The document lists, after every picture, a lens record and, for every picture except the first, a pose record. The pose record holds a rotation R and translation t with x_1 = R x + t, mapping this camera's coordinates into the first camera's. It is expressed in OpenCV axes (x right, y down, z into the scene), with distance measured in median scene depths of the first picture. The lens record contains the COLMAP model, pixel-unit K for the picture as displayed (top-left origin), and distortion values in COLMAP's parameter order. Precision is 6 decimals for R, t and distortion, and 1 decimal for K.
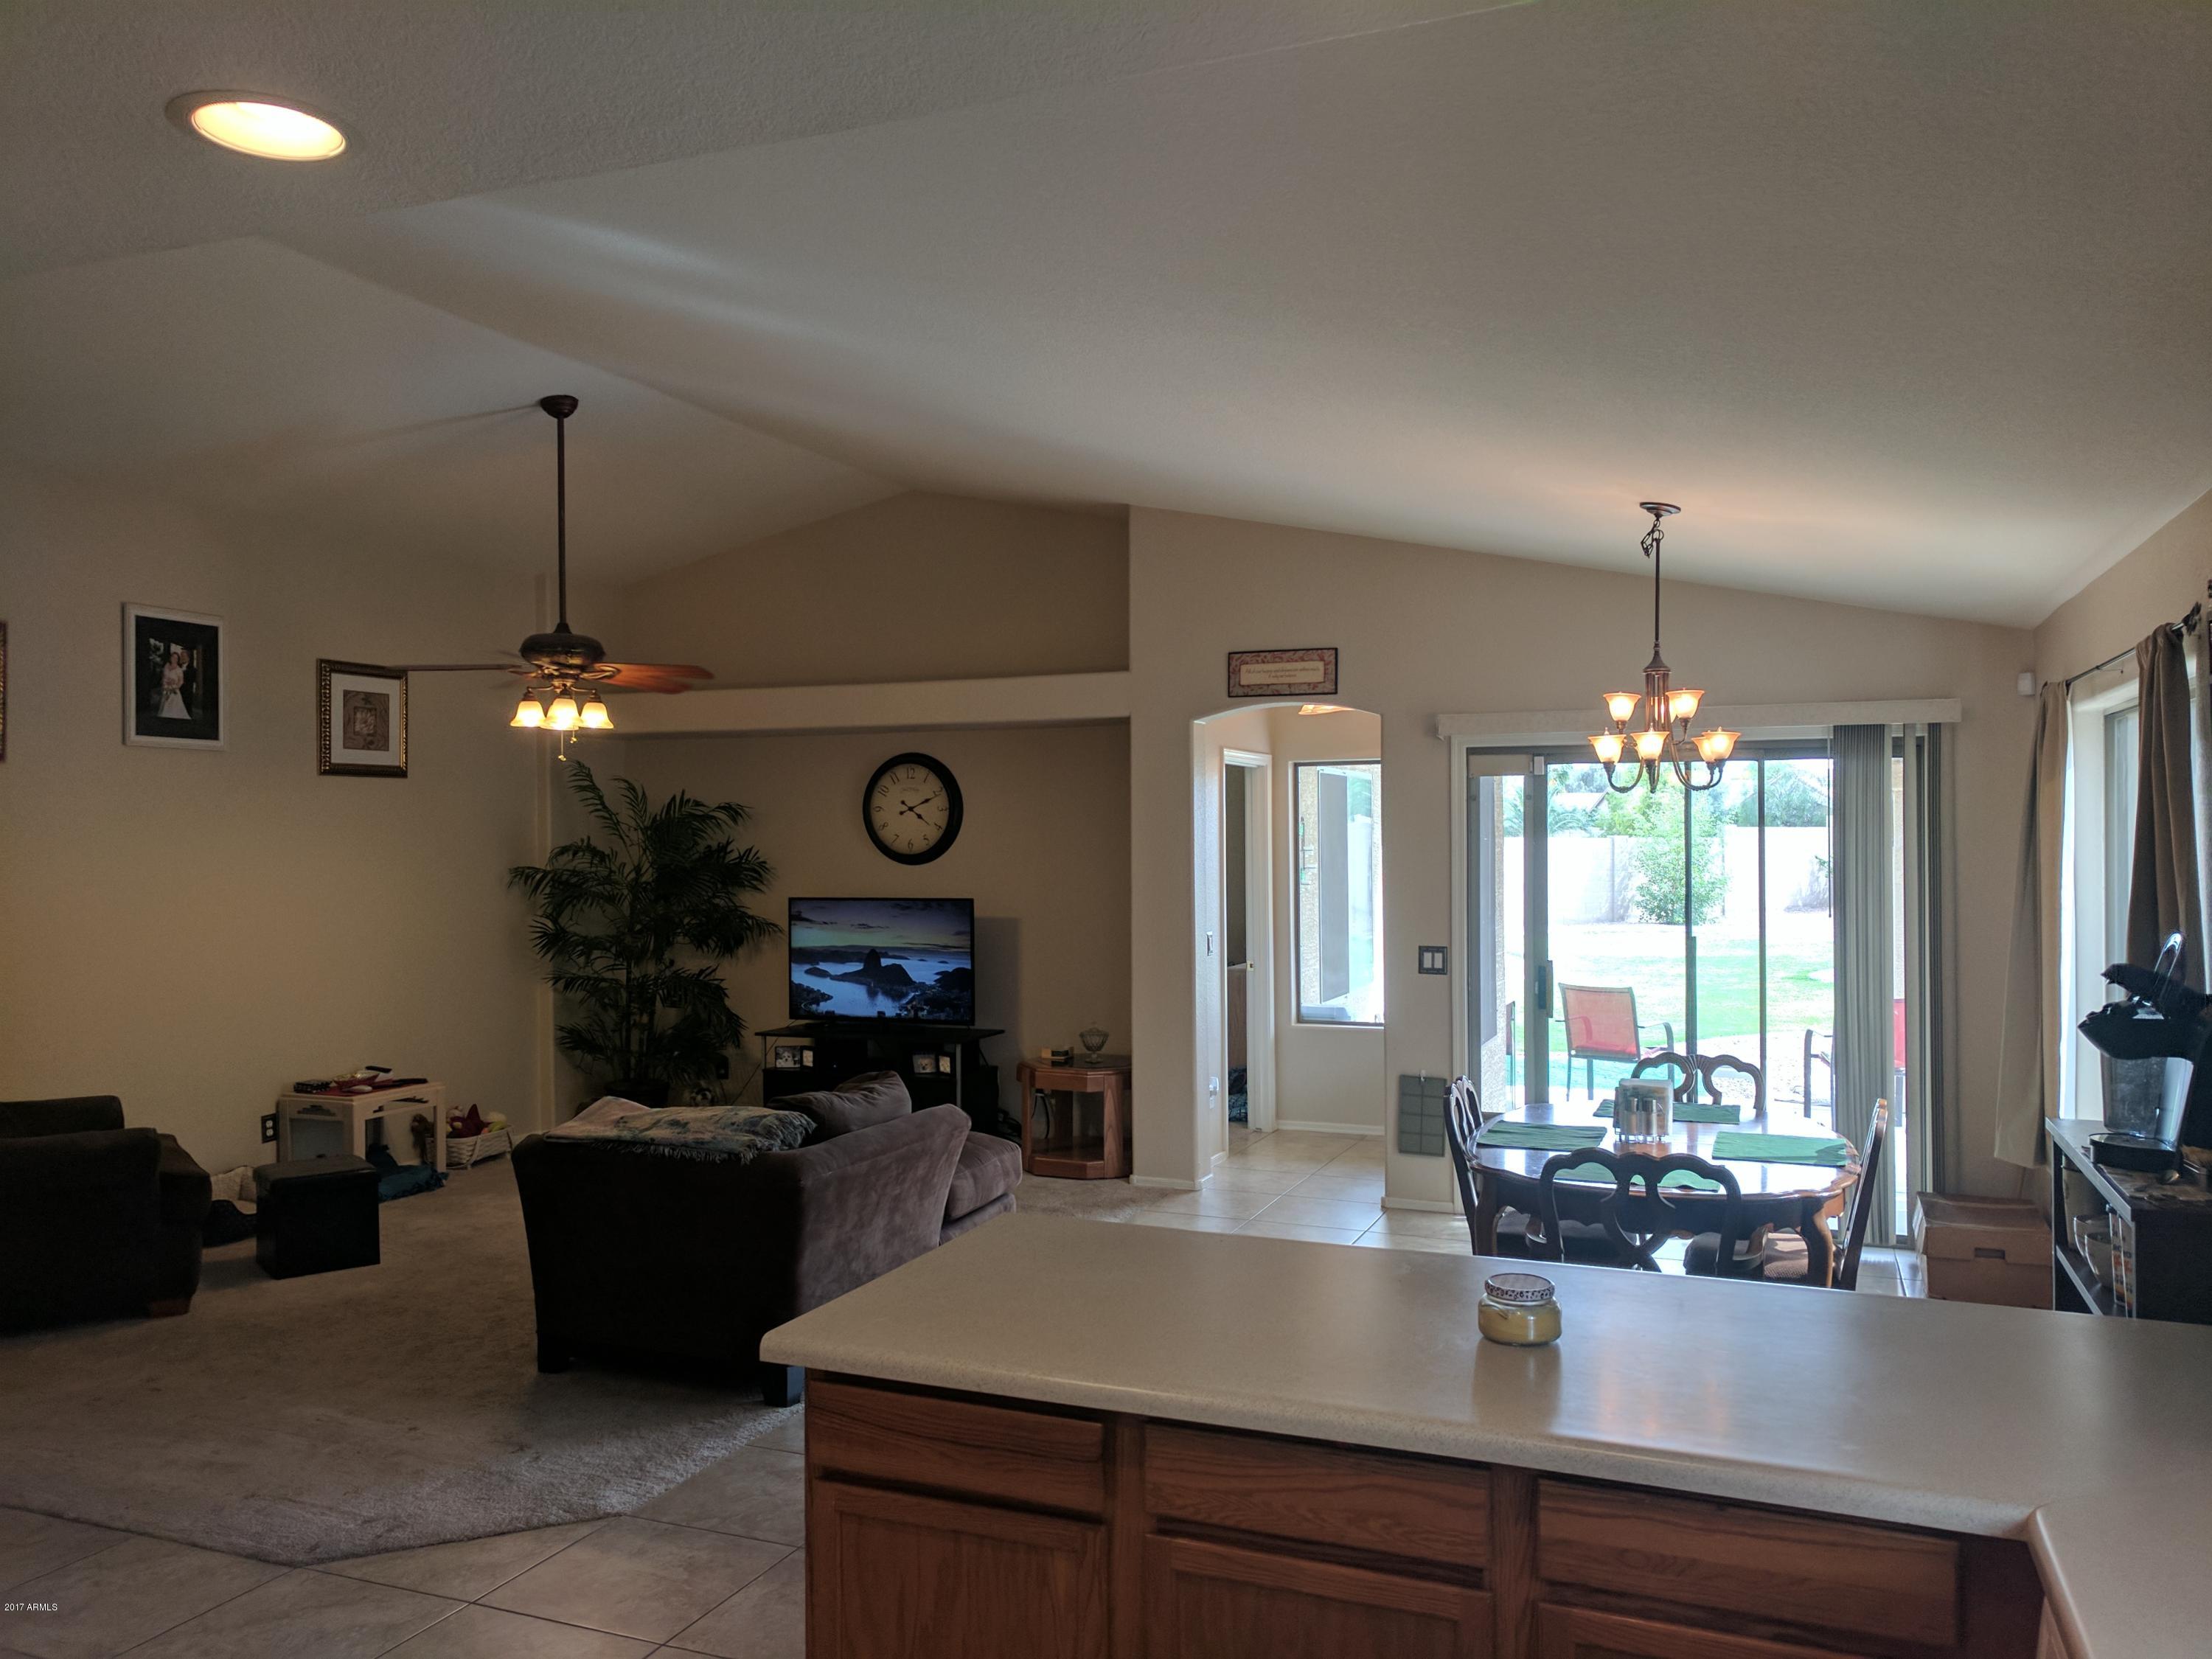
lens RADIAL K [[1660.7, 0, 1104.9], [0, 1660.7, 836.1], [0, 0, 1]] dist [0.007667, 0.003978]
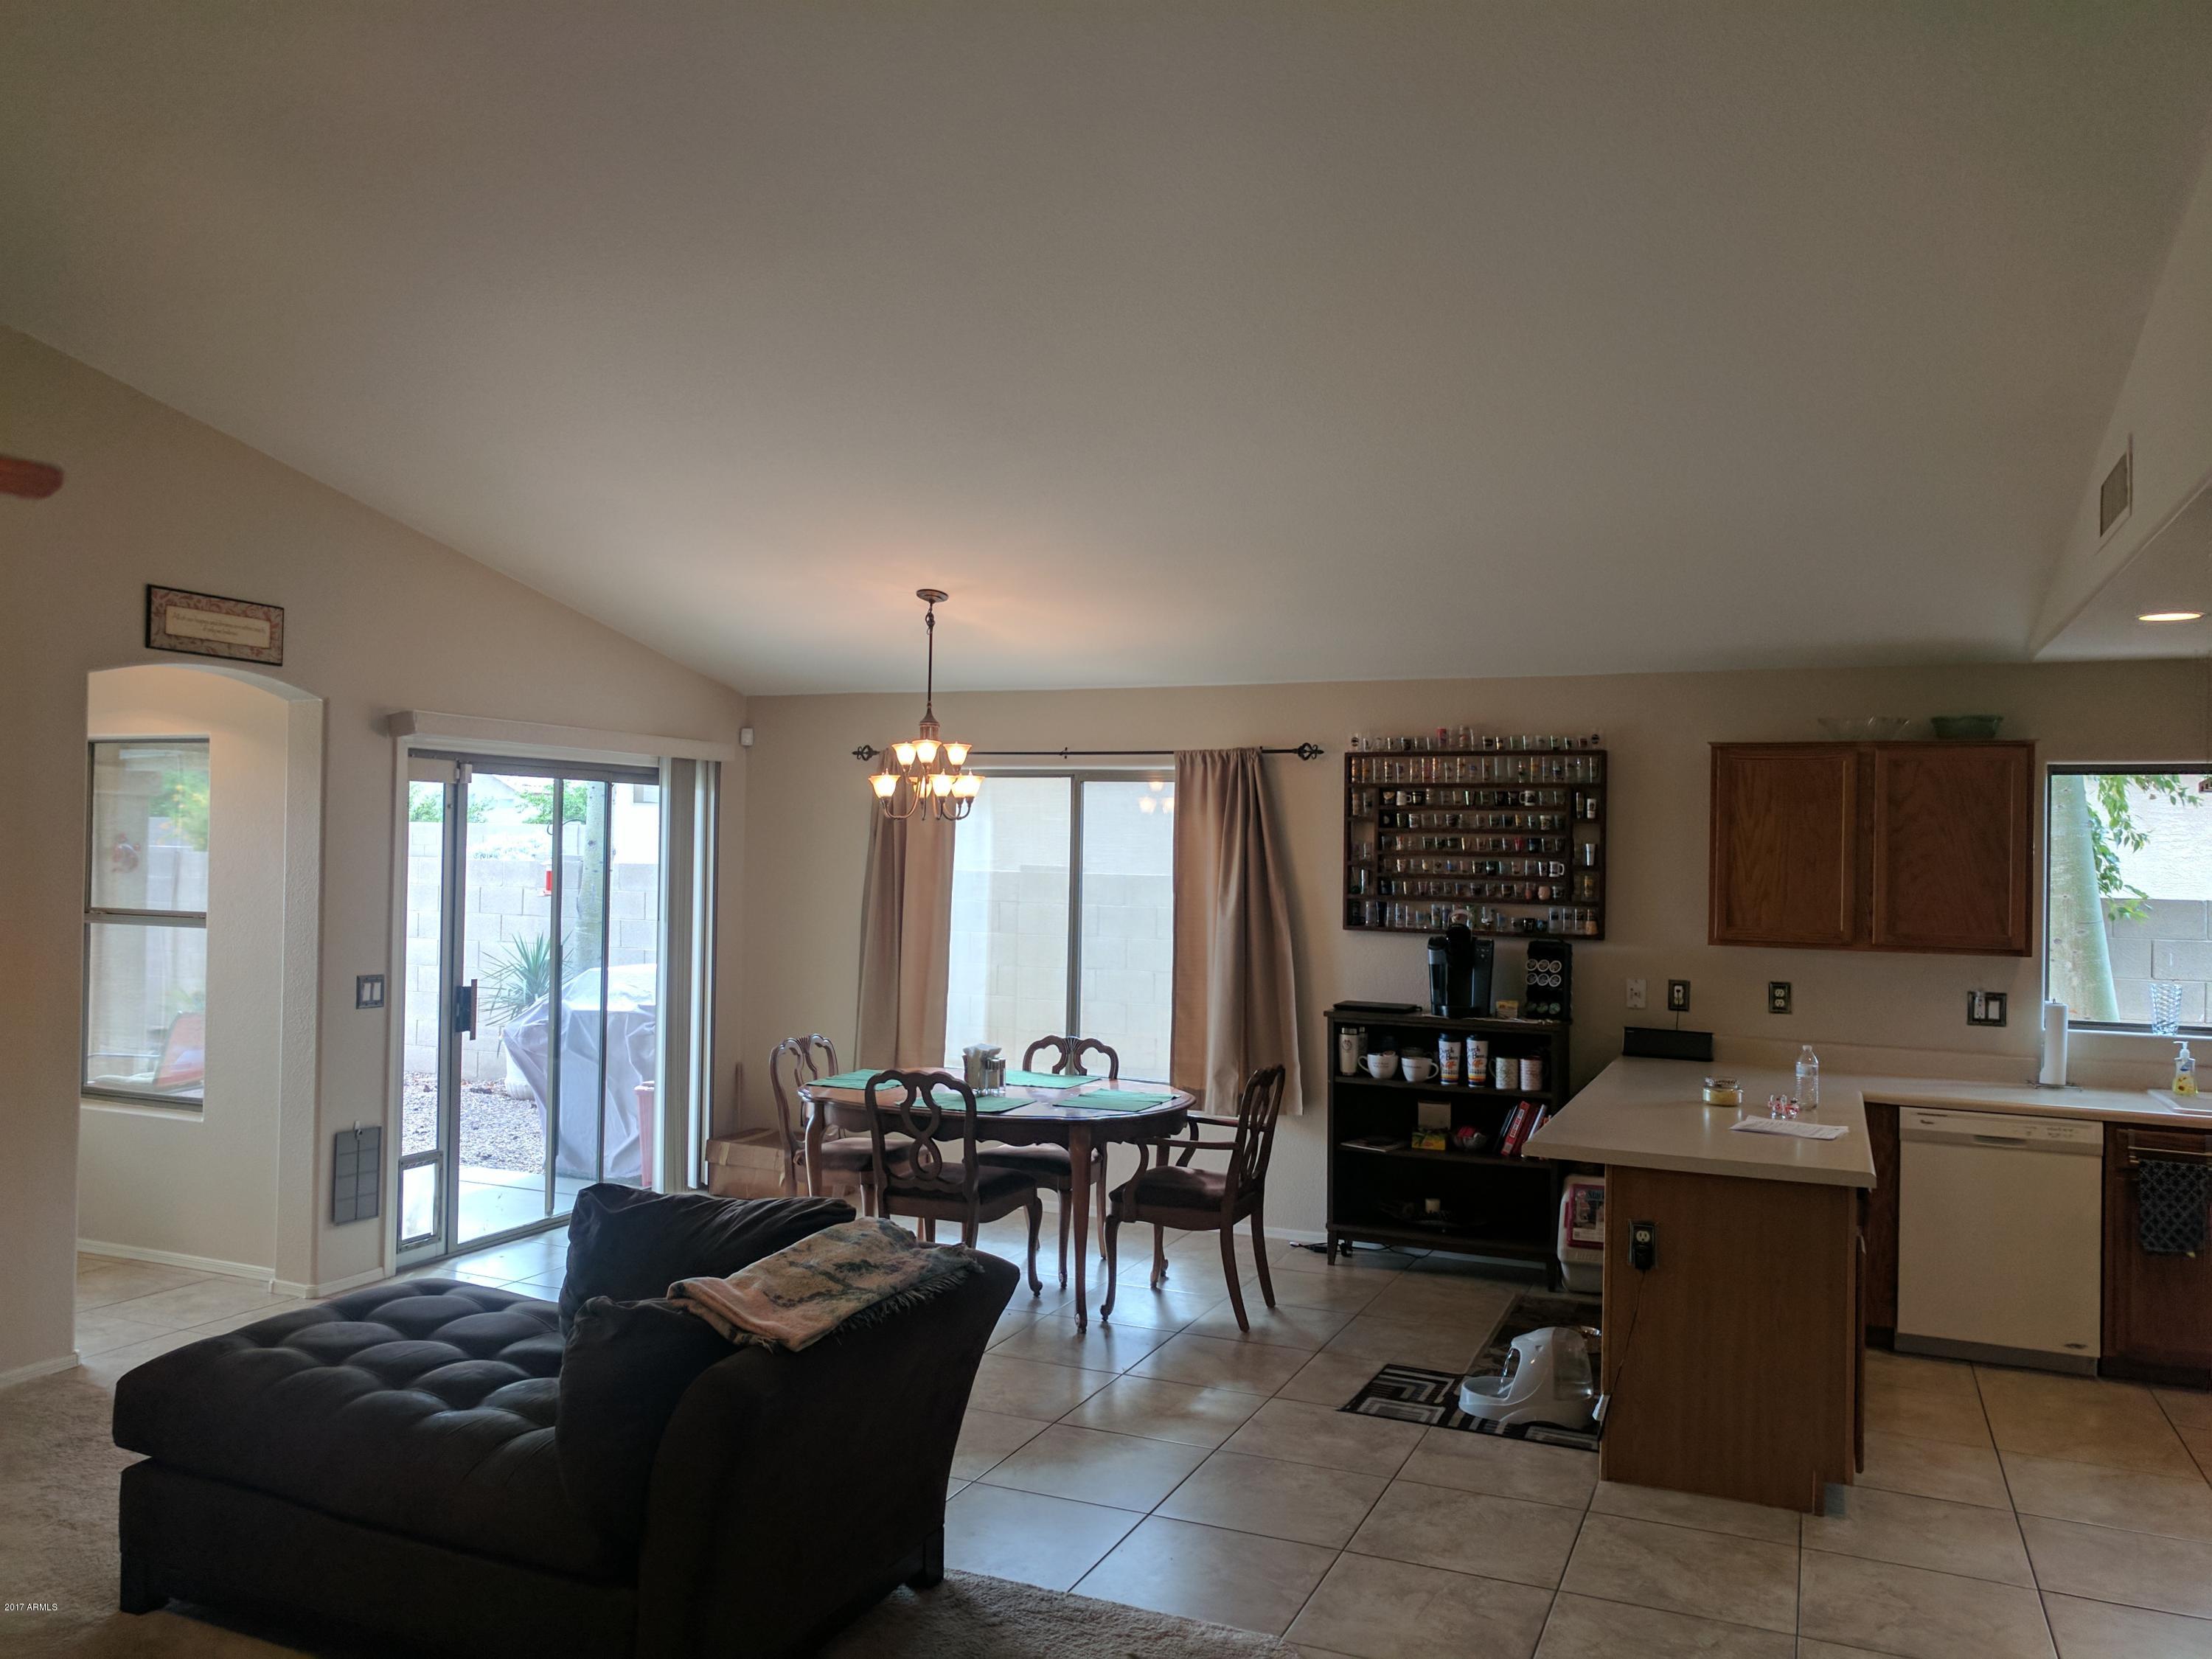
lens RADIAL K [[1660.7, 0, 1113.8], [0, 1660.7, 827.5], [0, 0, 1]] dist [0.007667, 0.003978]
pose [[0.017231, 0.014824, 0.999742, -0.630569], [-0.020020, 0.999695, -0.014478, -0.005127], [-0.999651, -0.019765, 0.017522, 0.578820]]
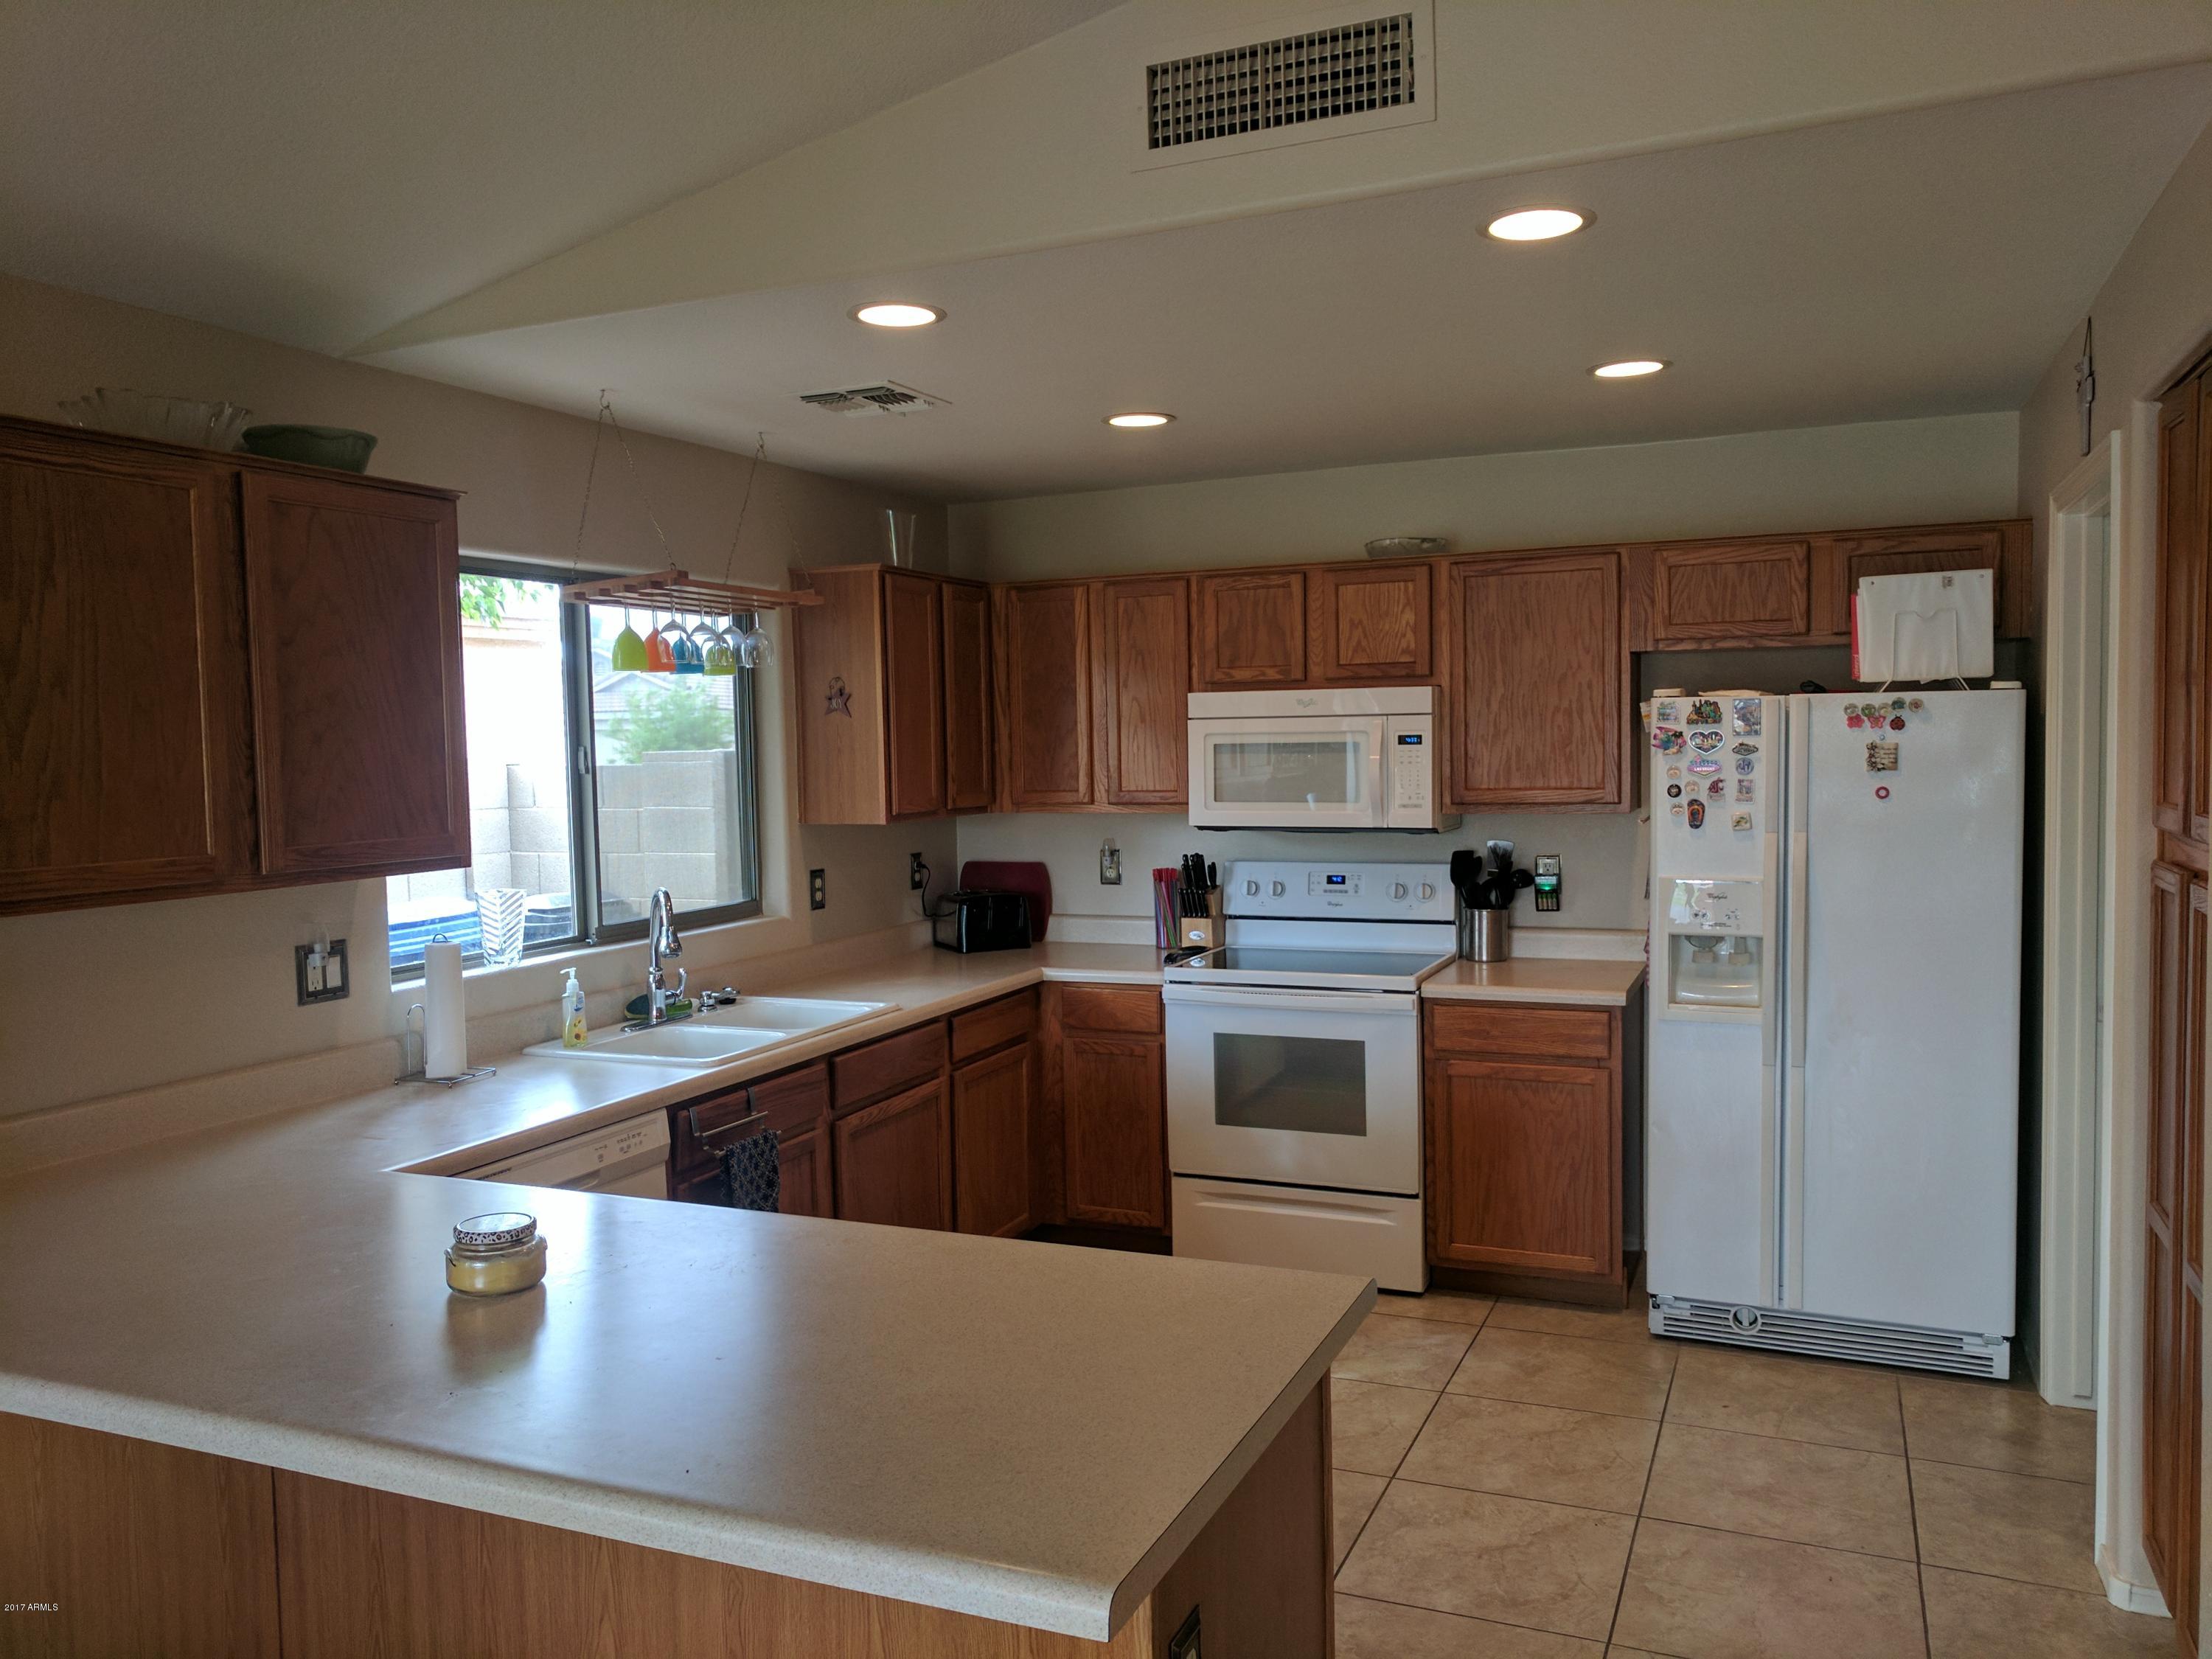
lens RADIAL K [[1660.7, 0, 1100.7], [0, 1660.7, 838.2], [0, 0, 1]] dist [0.007667, 0.003978]
pose [[-0.999757, 0.019819, 0.009622, -0.029647], [0.020356, 0.998032, 0.059317, 0.004062], [-0.008427, 0.059498, -0.998193, 0.614007]]
